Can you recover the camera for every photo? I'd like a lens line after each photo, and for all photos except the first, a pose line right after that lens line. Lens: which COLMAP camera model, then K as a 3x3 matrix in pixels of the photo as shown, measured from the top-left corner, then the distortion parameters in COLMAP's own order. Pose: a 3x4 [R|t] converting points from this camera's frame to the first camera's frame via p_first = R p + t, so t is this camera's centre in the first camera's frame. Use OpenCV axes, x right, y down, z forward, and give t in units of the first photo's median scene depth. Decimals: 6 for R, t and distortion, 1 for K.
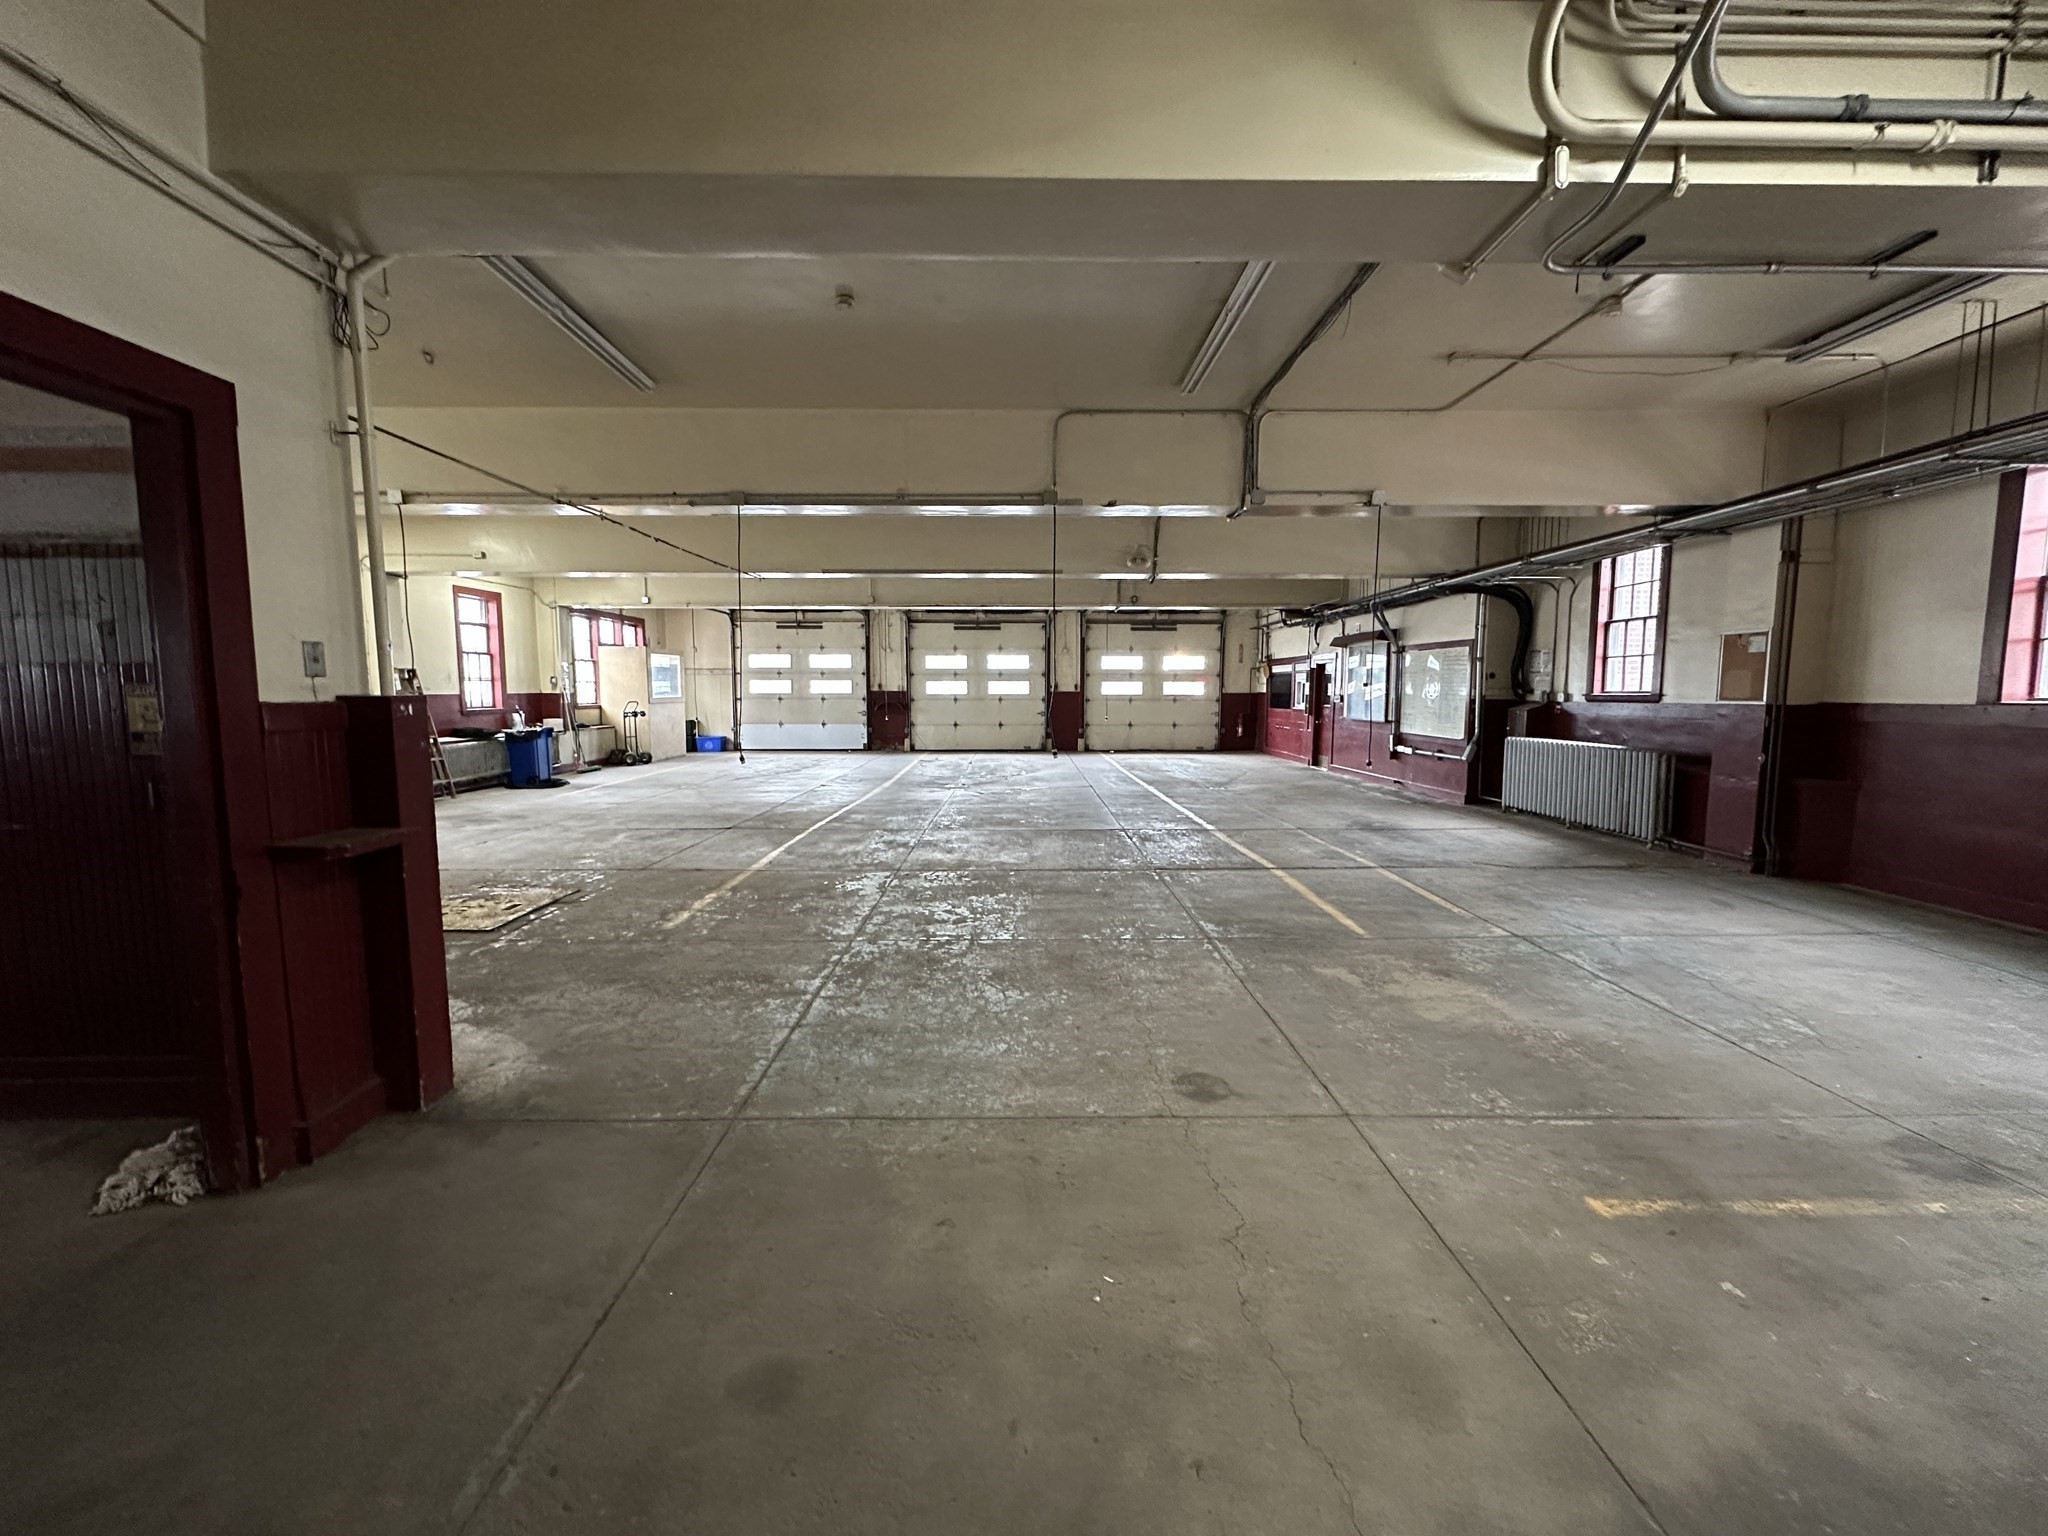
lens RADIAL K [[814.9, 0, 1023.0], [0, 814.9, 772.7], [0, 0, 1]] dist [0.000128, -0.000191]
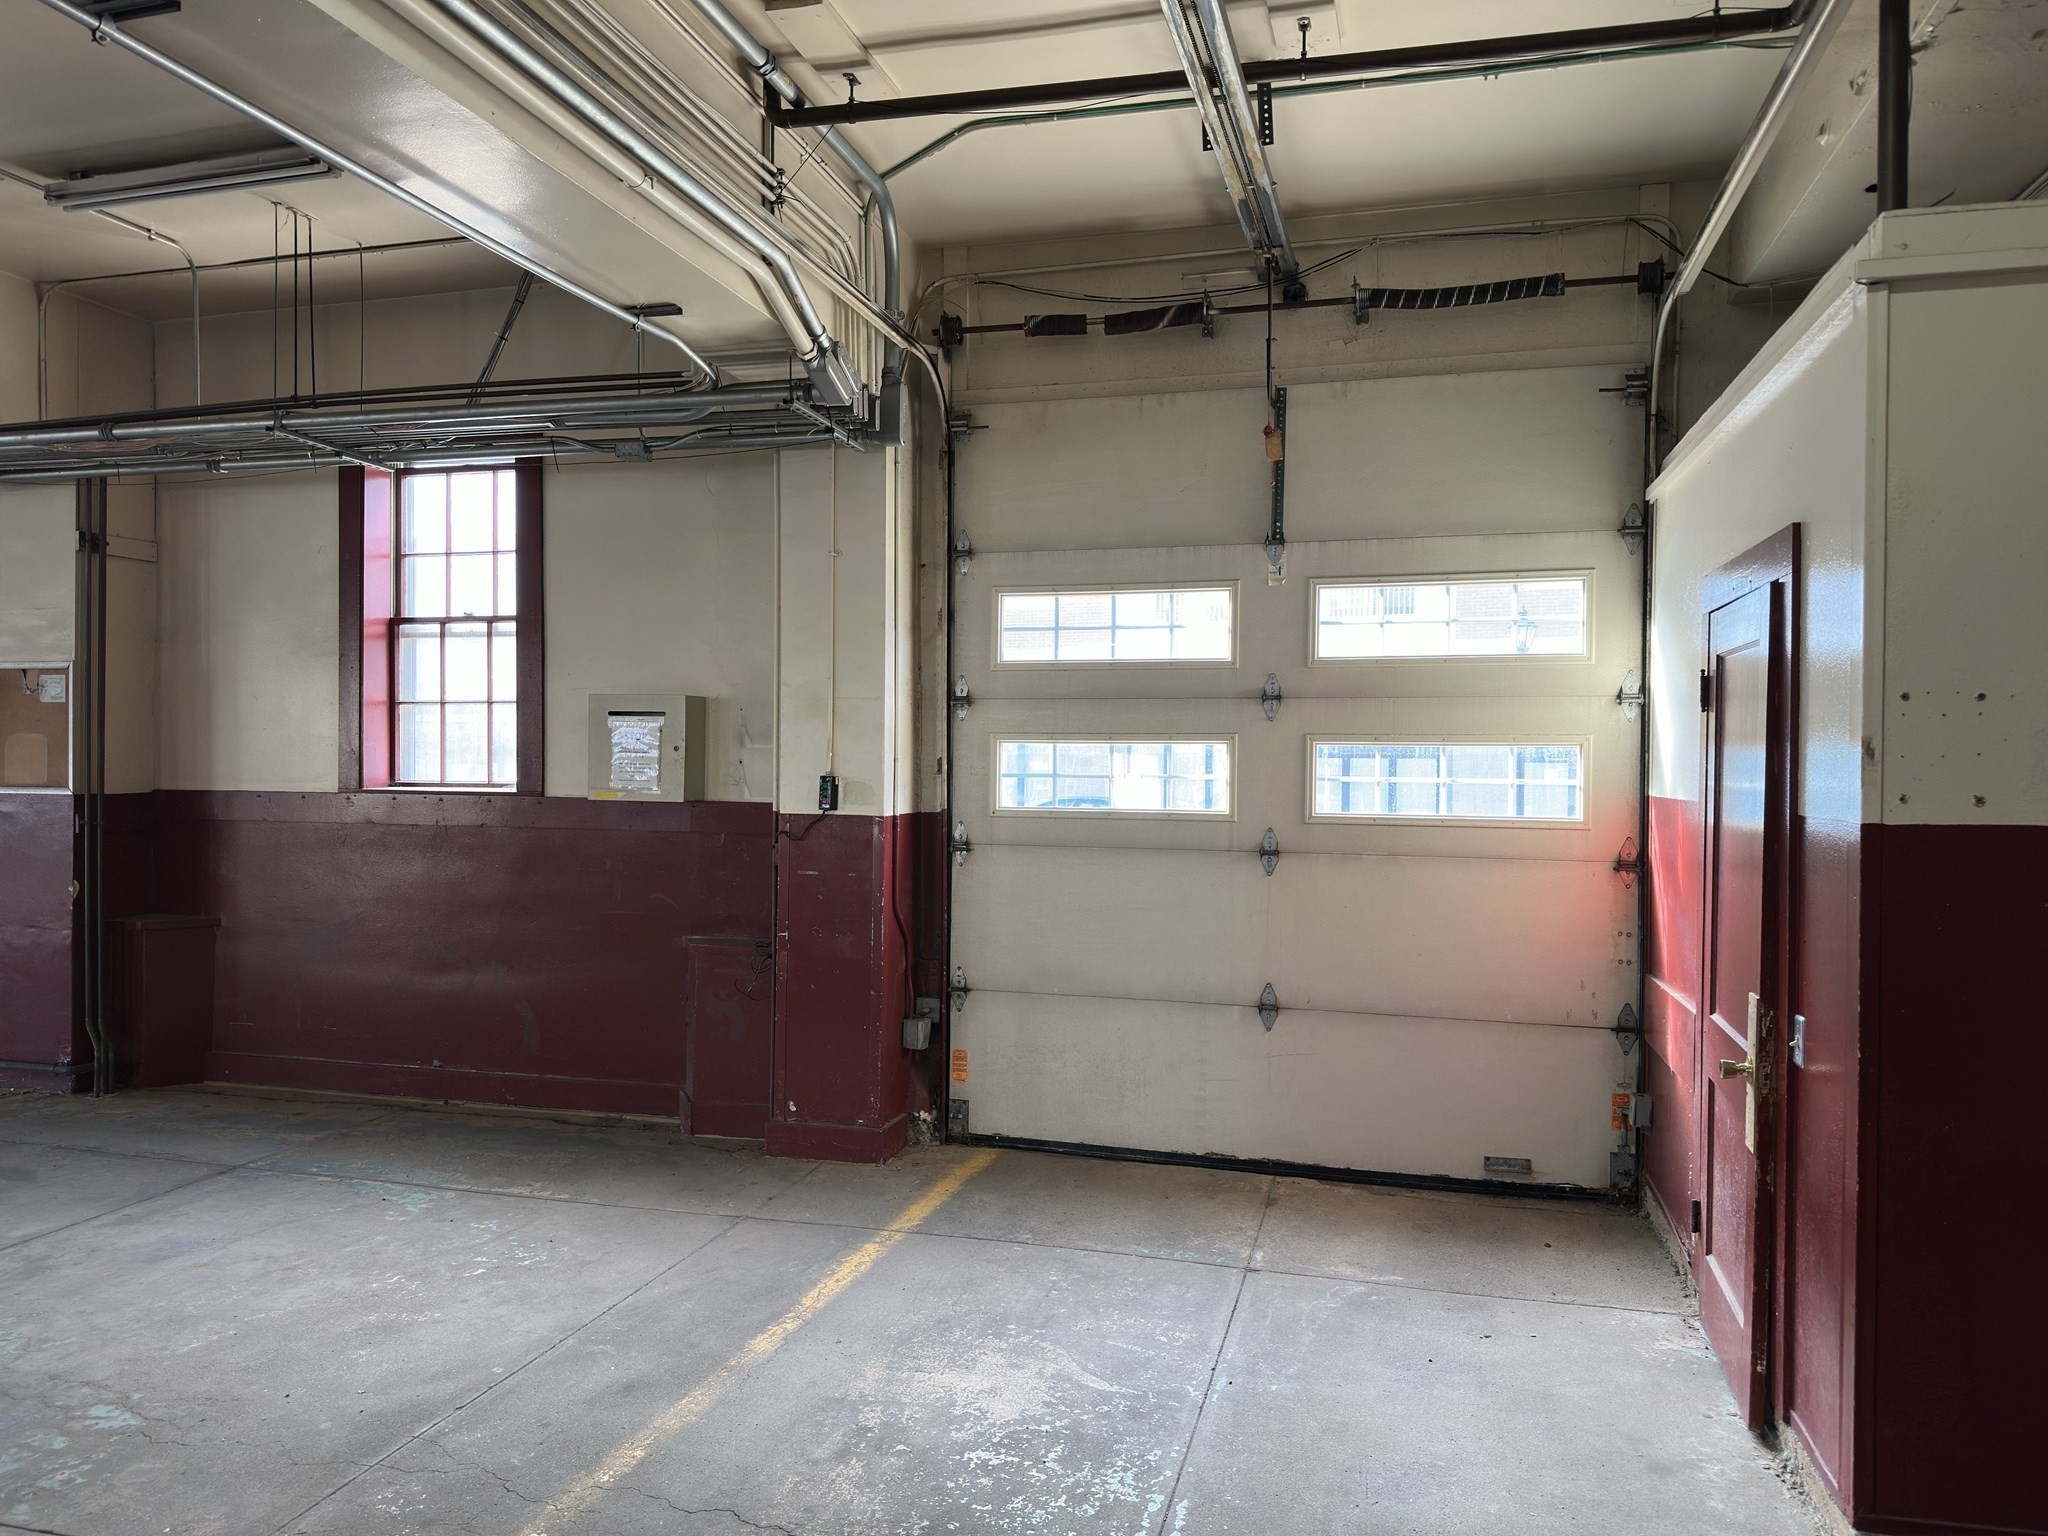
lens RADIAL K [[1426.5, 0, 1024.1], [0, 1426.5, 772.3], [0, 0, 1]] dist [-0.003459, -0.001190]
pose [[0.278834, -0.004655, 0.960328, 0.167935], [0.084351, 0.996242, -0.019662, -0.027671], [-0.956628, 0.086487, 0.278179, 0.102118]]
